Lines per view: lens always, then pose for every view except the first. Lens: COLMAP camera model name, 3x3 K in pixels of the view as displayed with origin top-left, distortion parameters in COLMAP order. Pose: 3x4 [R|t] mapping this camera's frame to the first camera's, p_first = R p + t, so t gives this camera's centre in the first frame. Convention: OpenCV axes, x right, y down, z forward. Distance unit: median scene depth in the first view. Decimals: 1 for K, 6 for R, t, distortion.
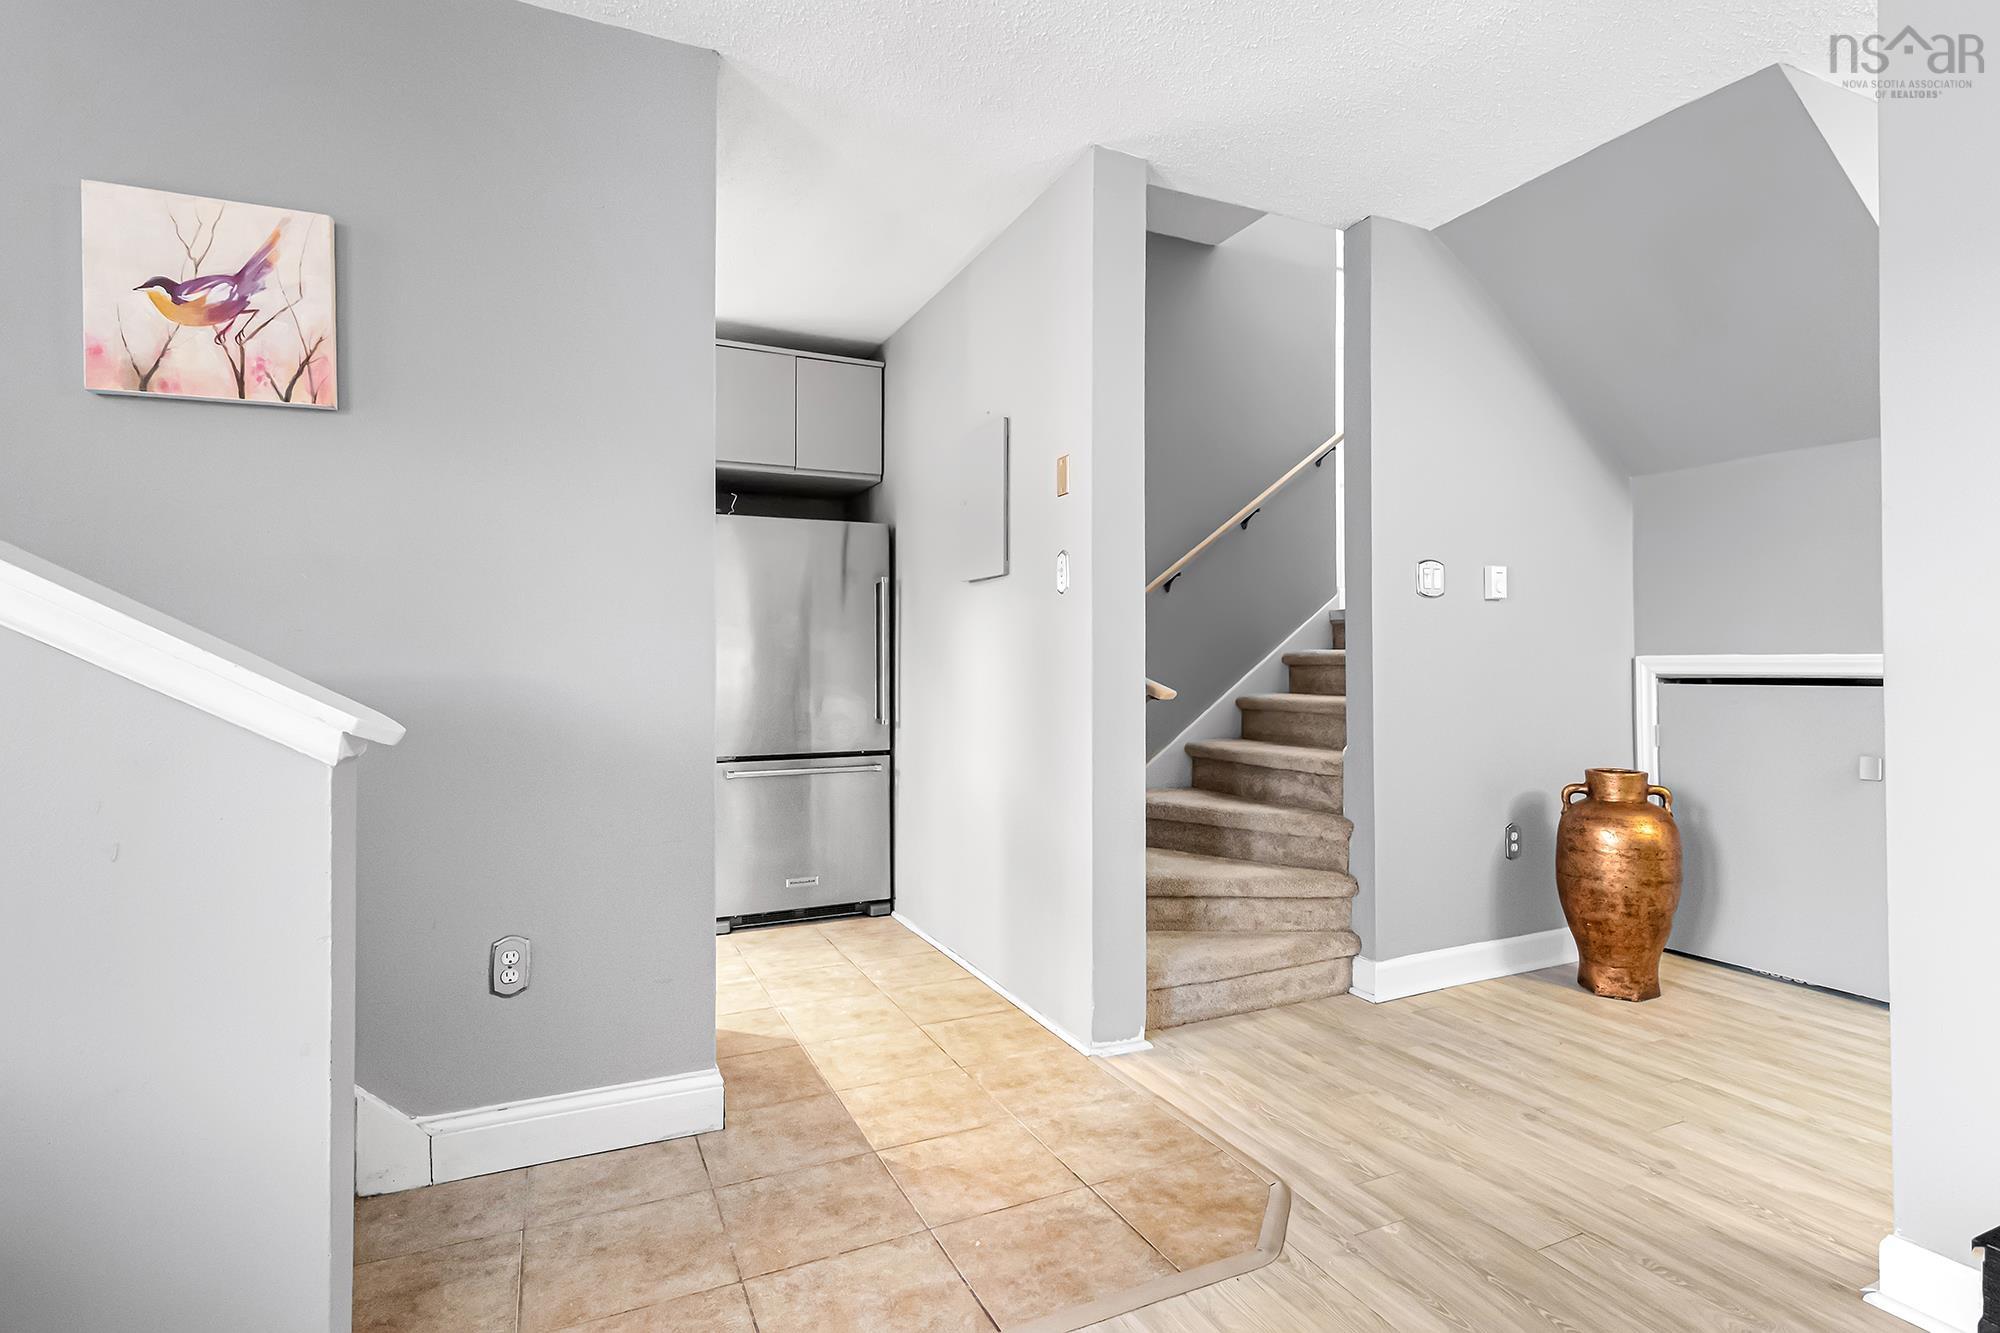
lens RADIAL K [[954.2, 0, 1017.2], [0, 954.2, 679.0], [0, 0, 1]] dist [-0.012782, 0.004696]
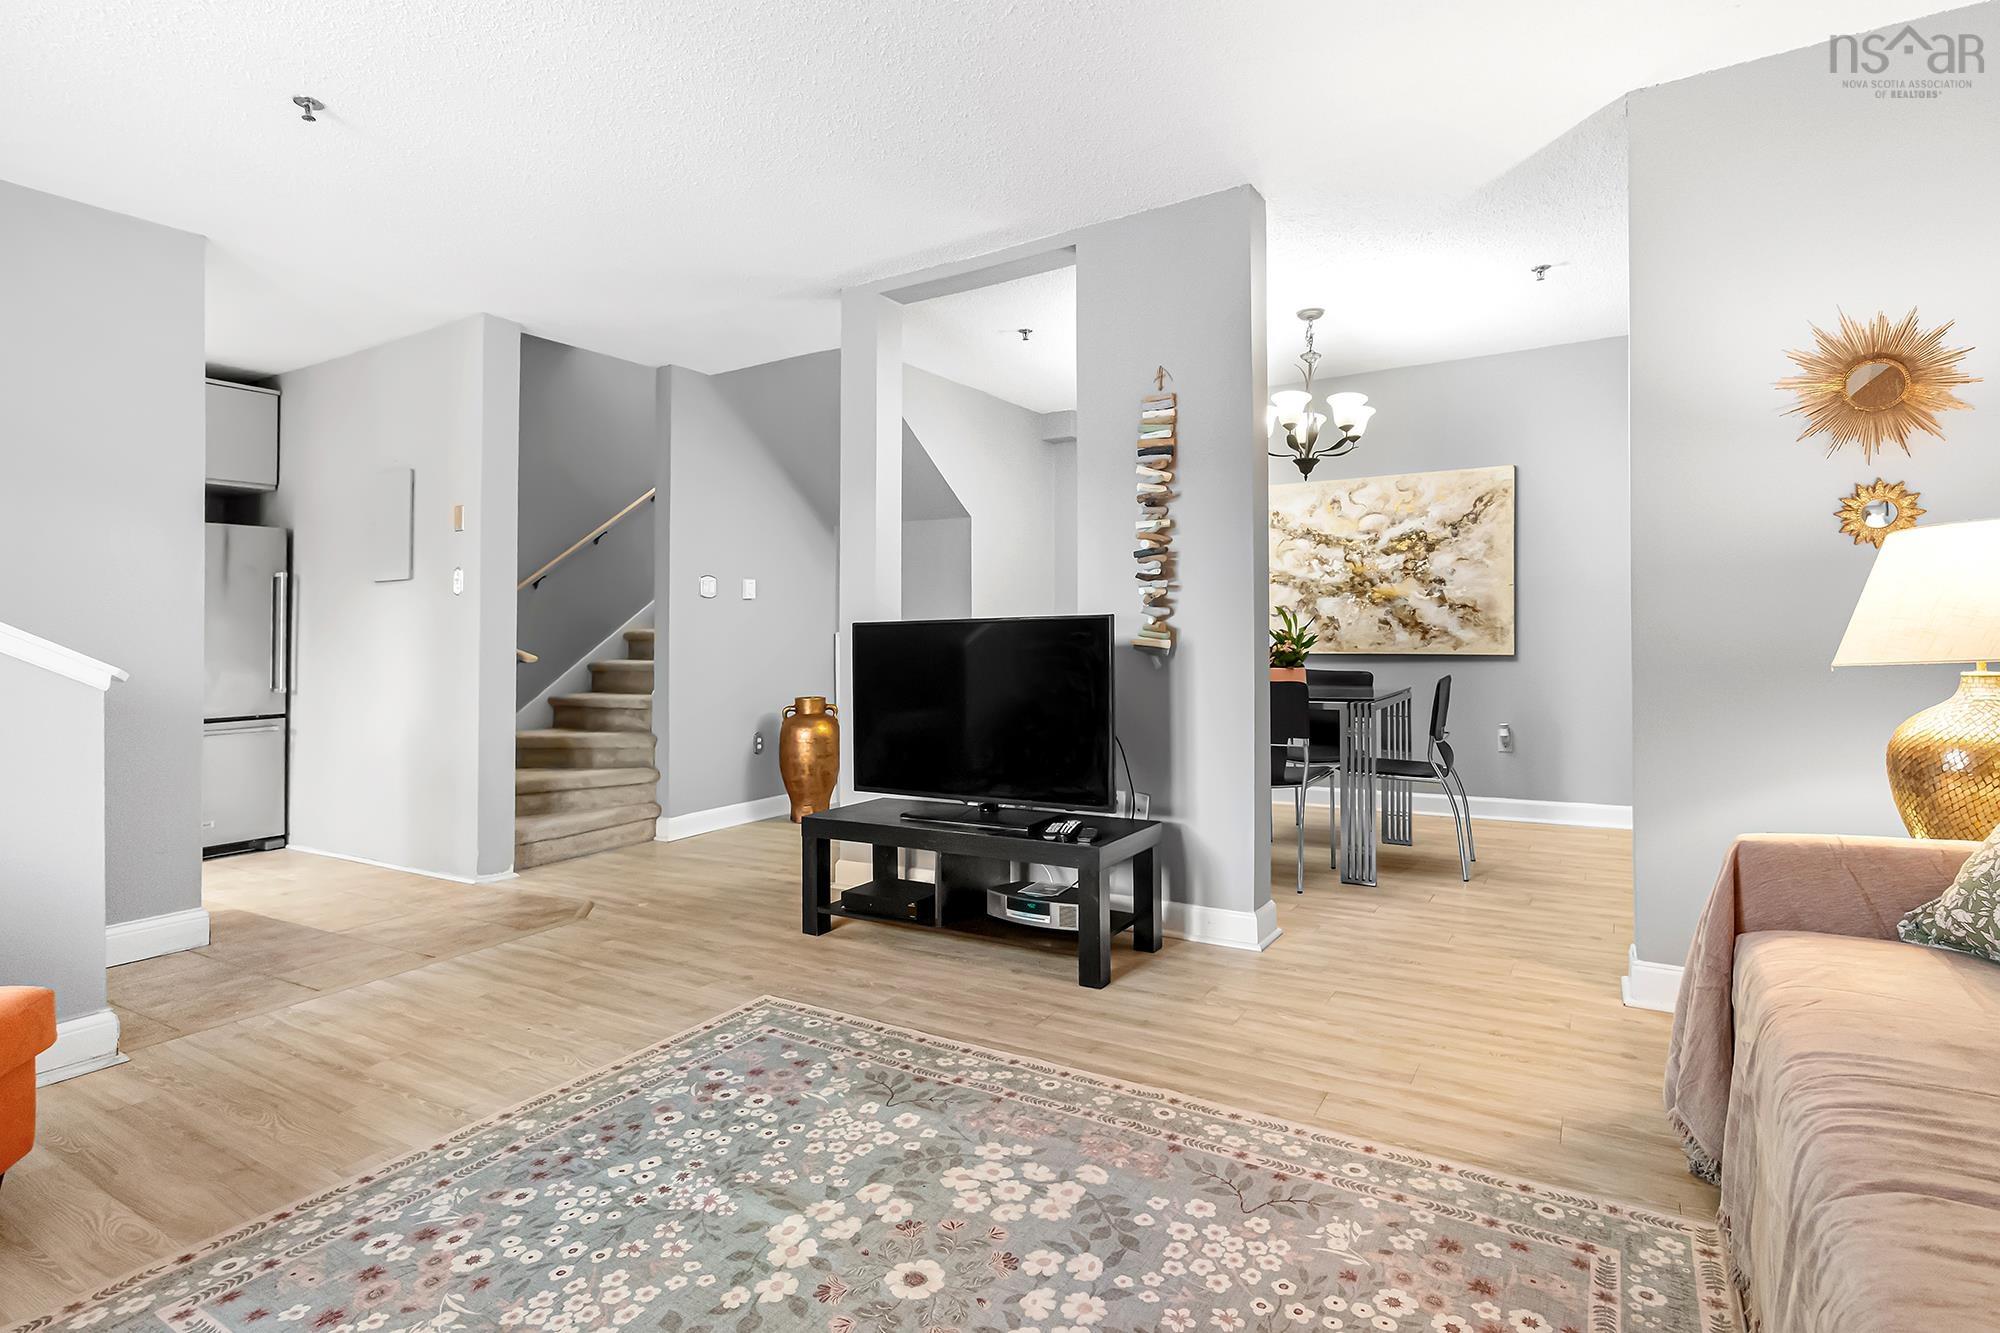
lens RADIAL K [[1003.2, 0, 1024.7], [0, 1003.2, 587.4], [0, 0, 1]] dist [-0.000429, 0.000672]
pose [[0.825881, 0.016842, 0.563593, -0.097910], [0.020361, 0.998011, -0.059661, 0.011406], [-0.563476, 0.060748, 0.823896, -0.765194]]
